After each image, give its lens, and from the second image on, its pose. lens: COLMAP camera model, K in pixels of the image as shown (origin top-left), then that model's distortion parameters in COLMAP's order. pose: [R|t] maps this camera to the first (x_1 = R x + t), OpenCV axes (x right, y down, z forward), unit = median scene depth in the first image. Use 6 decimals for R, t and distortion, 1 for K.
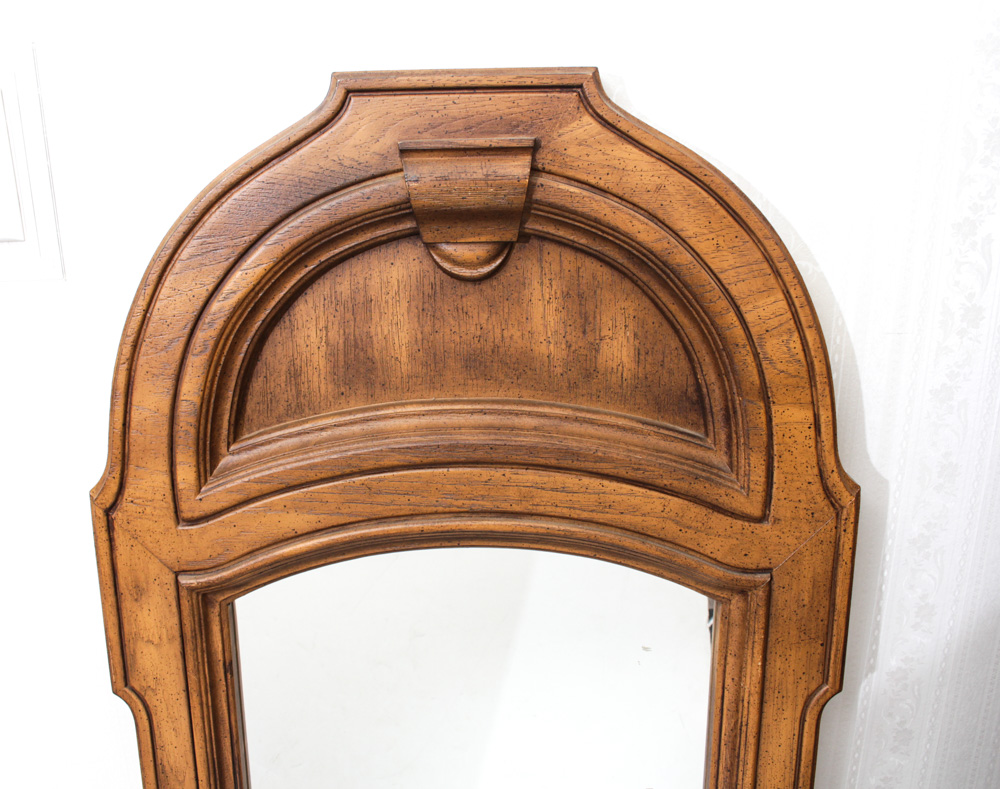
lens RADIAL K [[1009.4, 0, 482.4], [0, 1009.4, 391.6], [0, 0, 1]] dist [-0.159562, 0.150732]
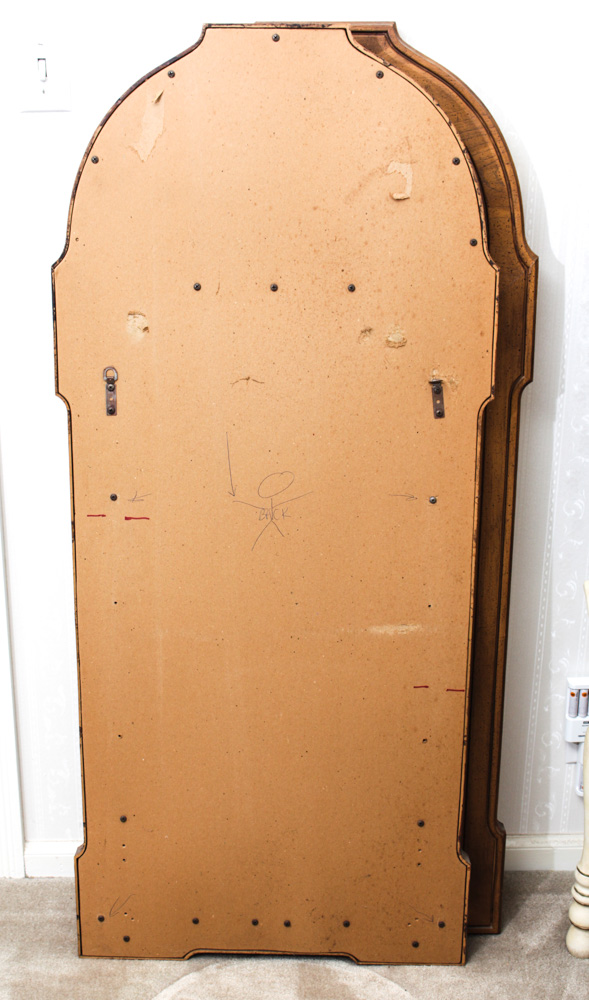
lens RADIAL K [[1631.6, 0, 293.0], [0, 1631.6, 574.6], [0, 0, 1]] dist [-0.020534, -0.246730]
pose [[0.997900, -0.000406, 0.064768, -0.269271], [-0.003553, 0.998131, 0.061001, 0.517839], [-0.064672, -0.061103, 0.996034, -2.052329]]
